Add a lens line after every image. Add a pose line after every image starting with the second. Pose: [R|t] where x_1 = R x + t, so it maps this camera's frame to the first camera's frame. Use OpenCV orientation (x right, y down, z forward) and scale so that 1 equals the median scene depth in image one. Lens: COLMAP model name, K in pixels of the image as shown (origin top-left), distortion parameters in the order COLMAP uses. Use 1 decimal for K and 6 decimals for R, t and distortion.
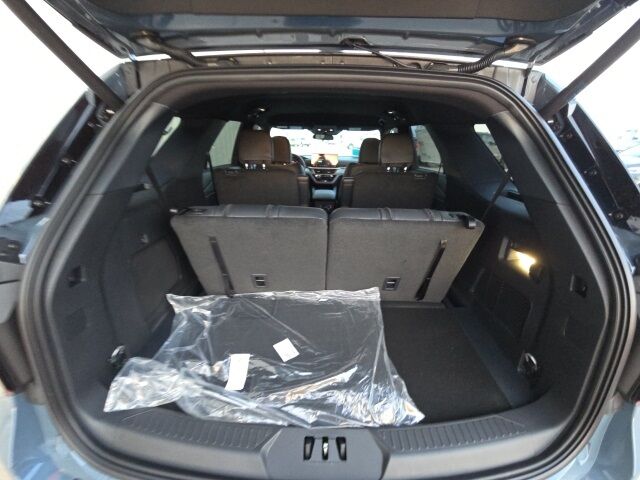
lens RADIAL K [[257.5, 0, 320.4], [0, 257.5, 239.9], [0, 0, 1]] dist [-0.000959, -0.000119]
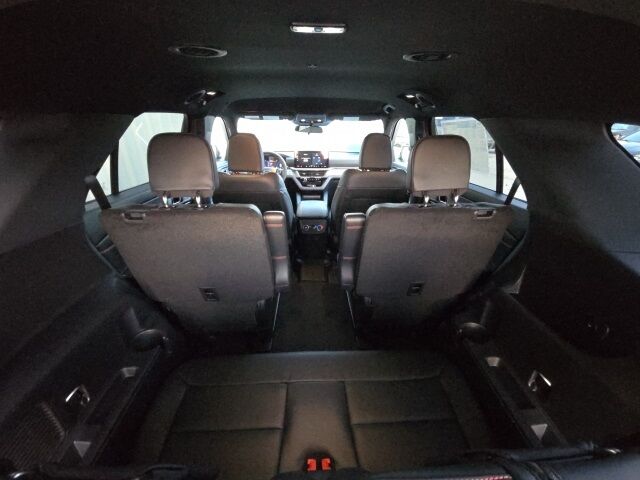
lens RADIAL K [[257.5, 0, 320.4], [0, 257.5, 239.9], [0, 0, 1]] dist [-0.000959, -0.000119]
pose [[0.998702, -0.029659, 0.041414, 0.004311], [0.027391, 0.998149, 0.054303, -0.114546], [-0.042948, -0.053098, 0.997665, 0.224020]]
